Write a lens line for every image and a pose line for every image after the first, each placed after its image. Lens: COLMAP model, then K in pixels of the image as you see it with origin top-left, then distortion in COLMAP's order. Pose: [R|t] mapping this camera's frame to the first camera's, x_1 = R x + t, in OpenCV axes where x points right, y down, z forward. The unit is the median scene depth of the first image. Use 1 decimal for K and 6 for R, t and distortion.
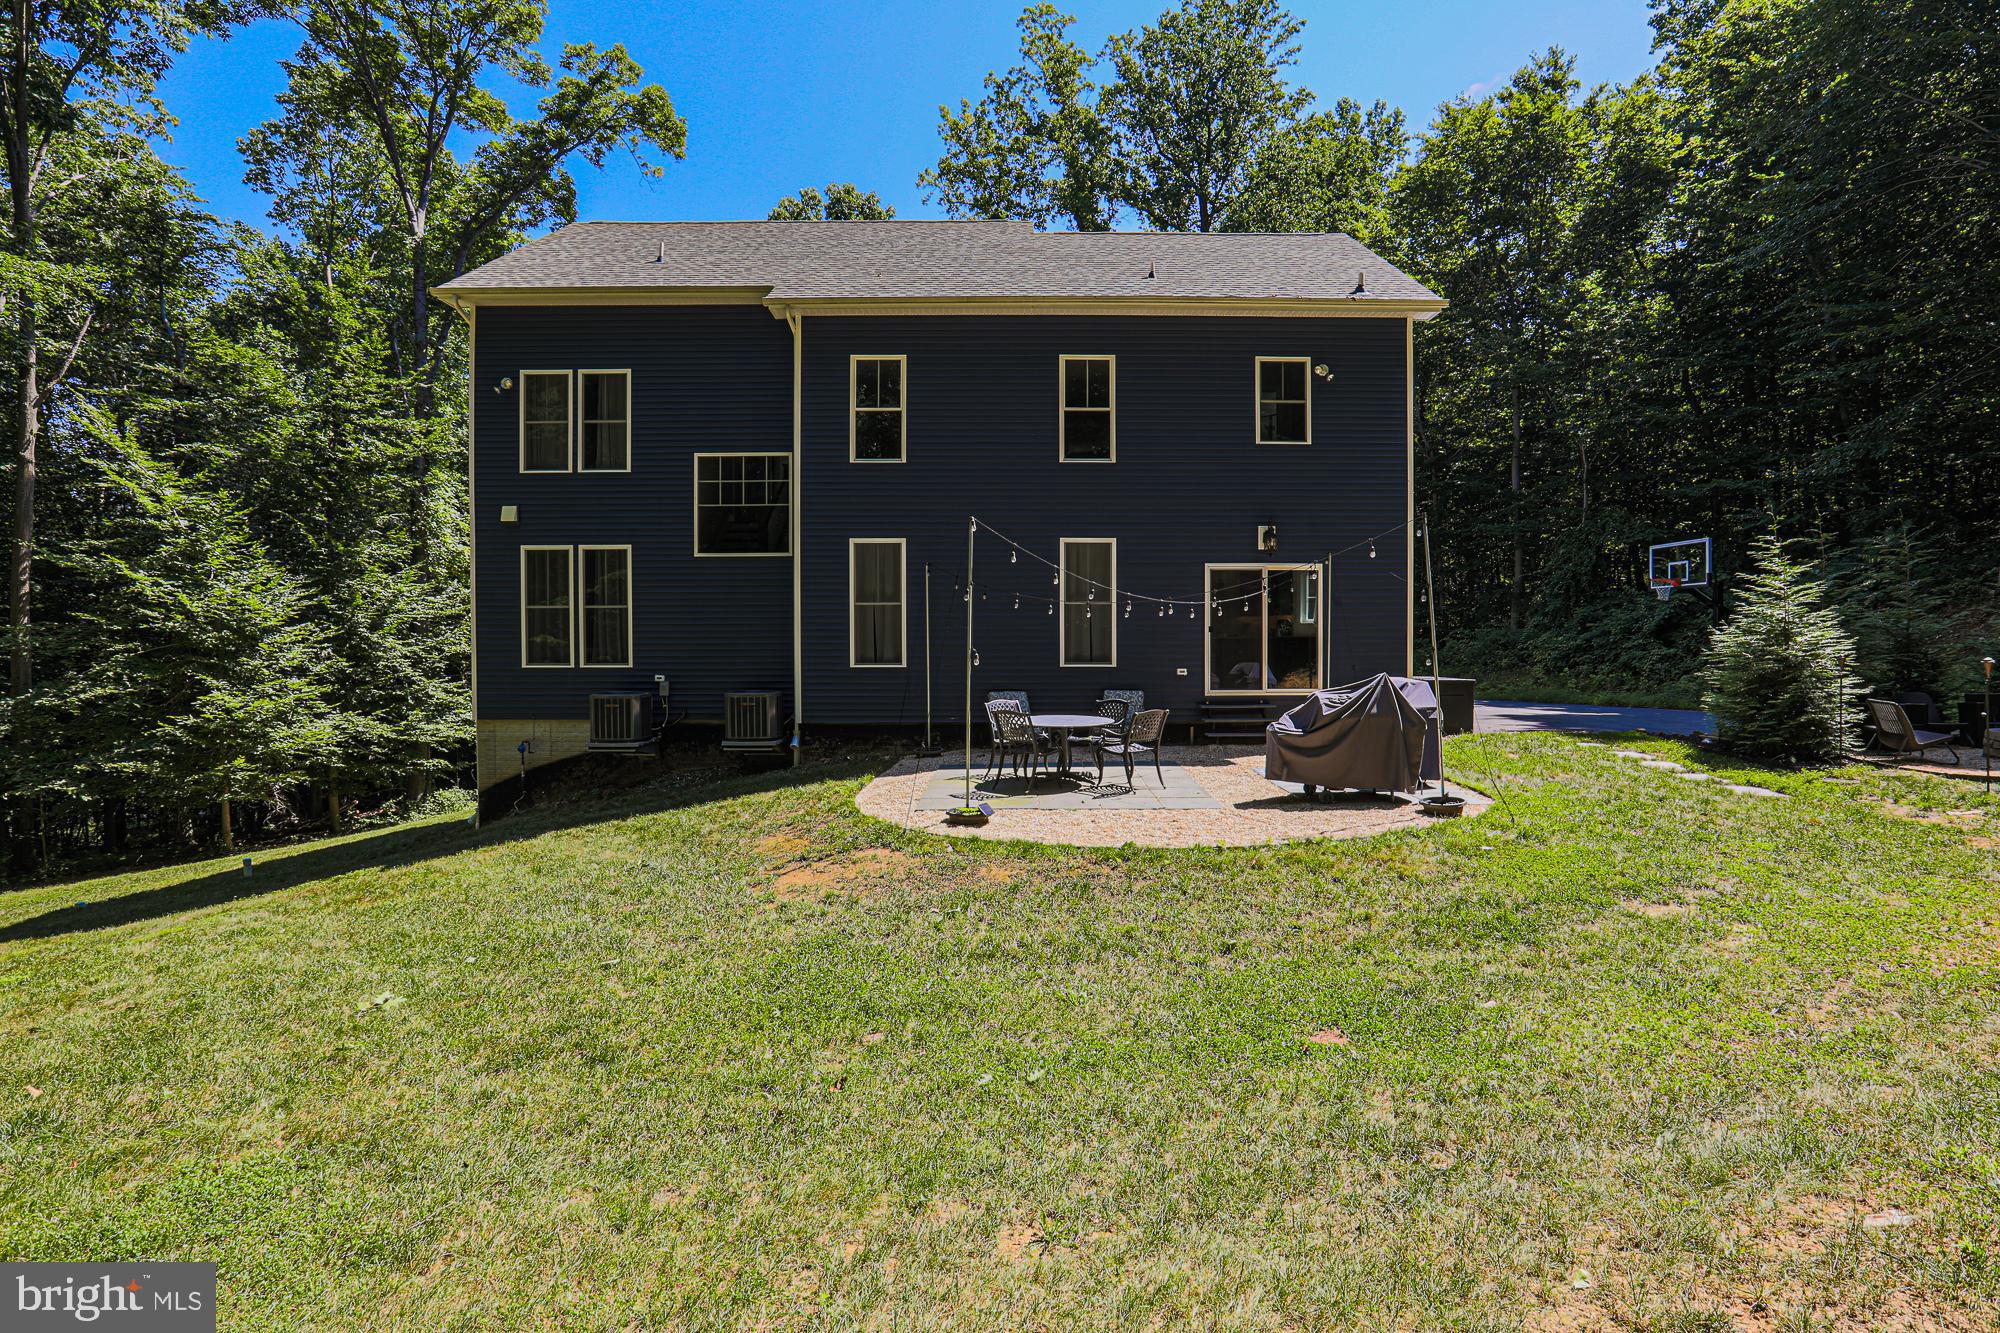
lens RADIAL K [[893.0, 0, 1026.2], [0, 893.0, 657.3], [0, 0, 1]] dist [-0.028185, 0.005052]
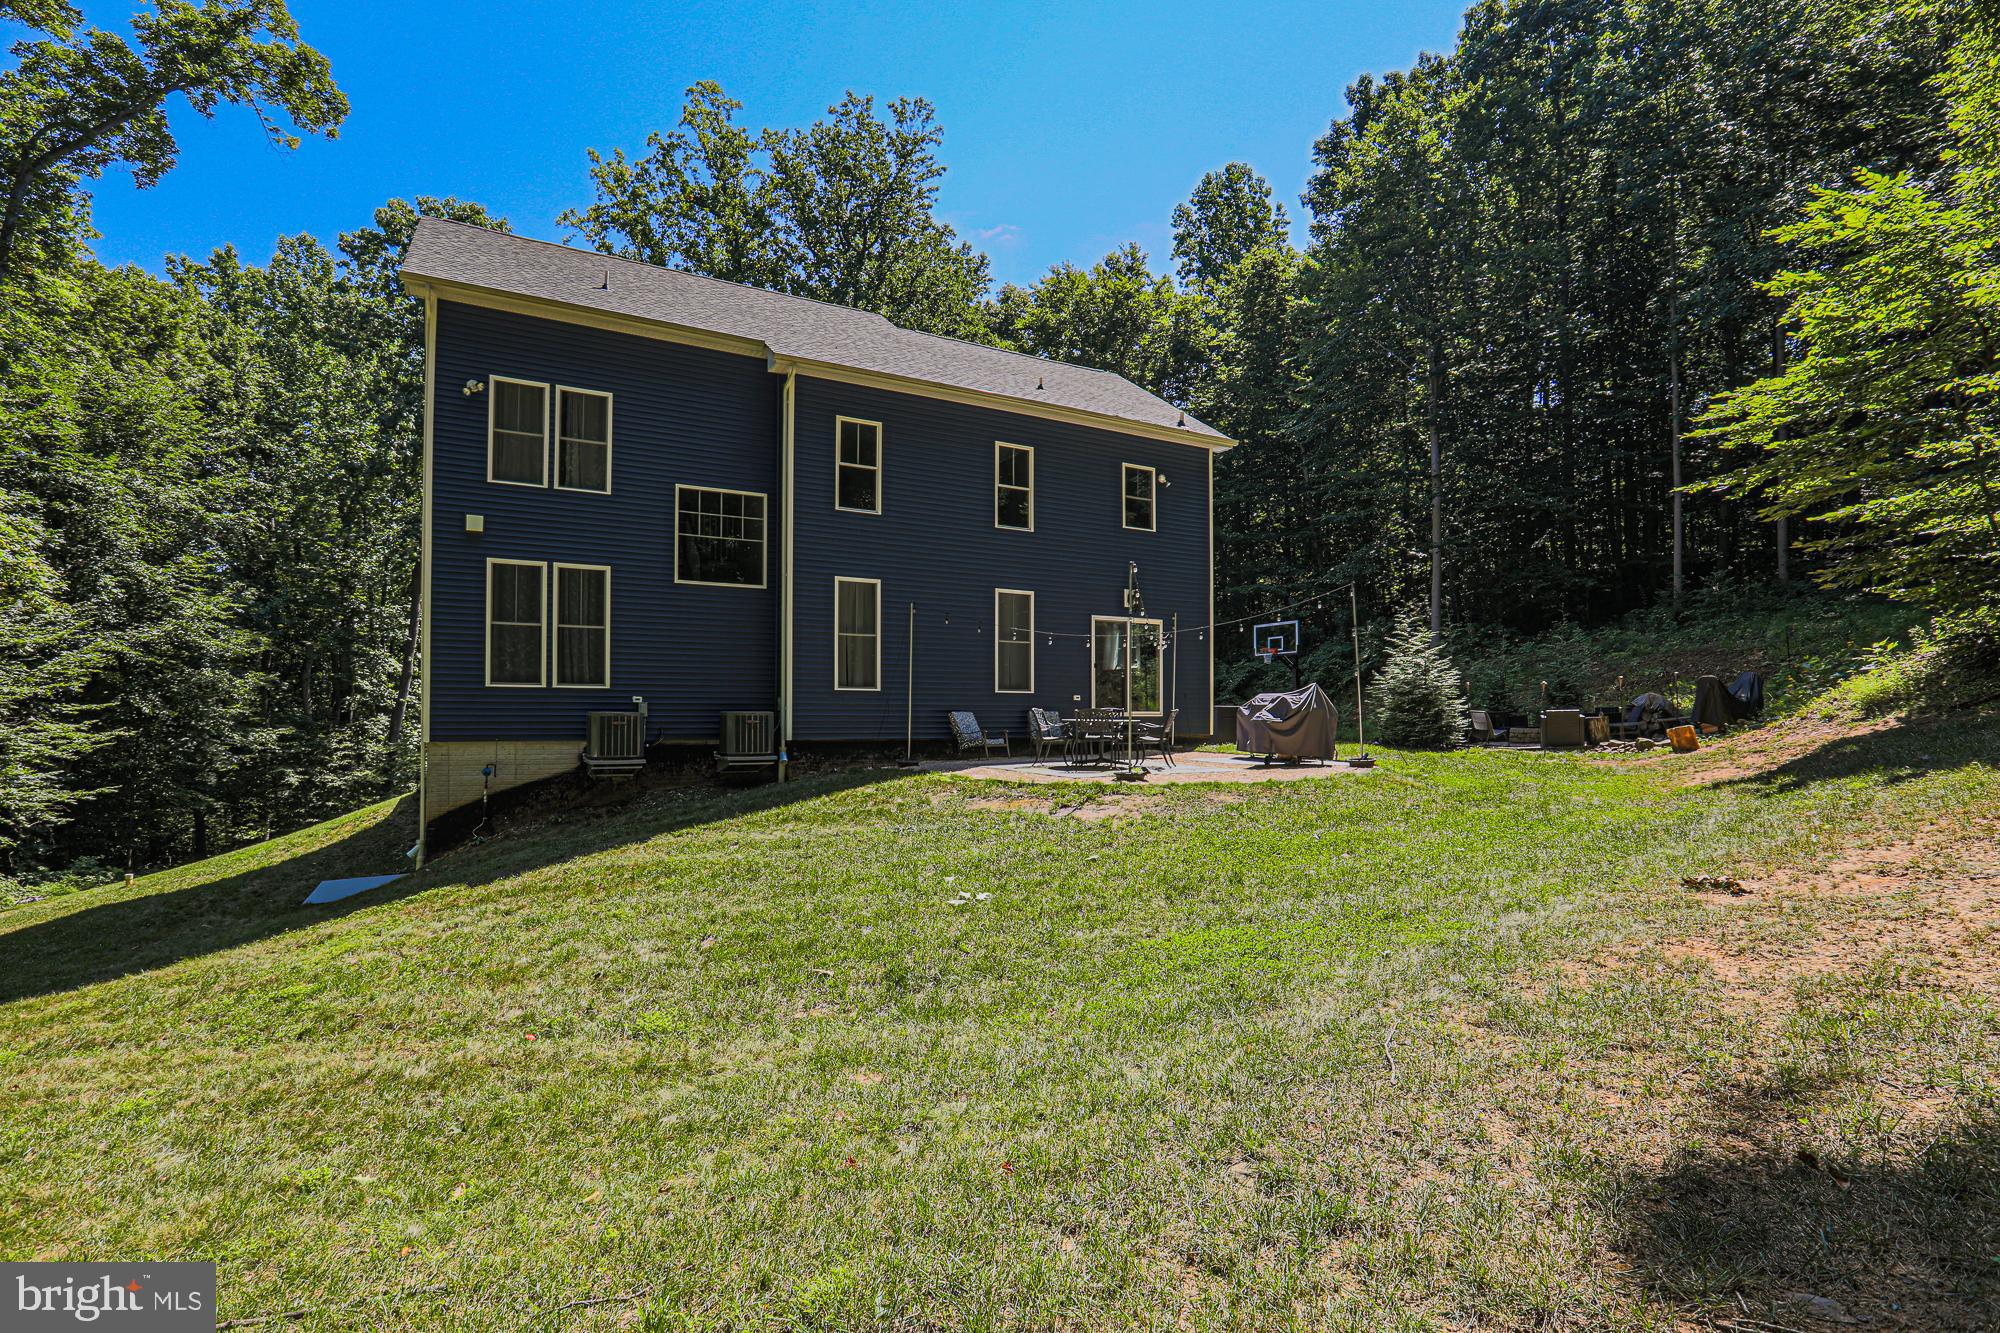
lens RADIAL K [[877.4, 0, 959.6], [0, 877.4, 705.1], [0, 0, 1]] dist [-0.021647, 0.000538]
pose [[0.894889, 0.008278, 0.446212, -0.533546], [0.004895, 0.999586, -0.028361, 0.060980], [-0.446262, 0.027564, 0.894478, -0.058398]]
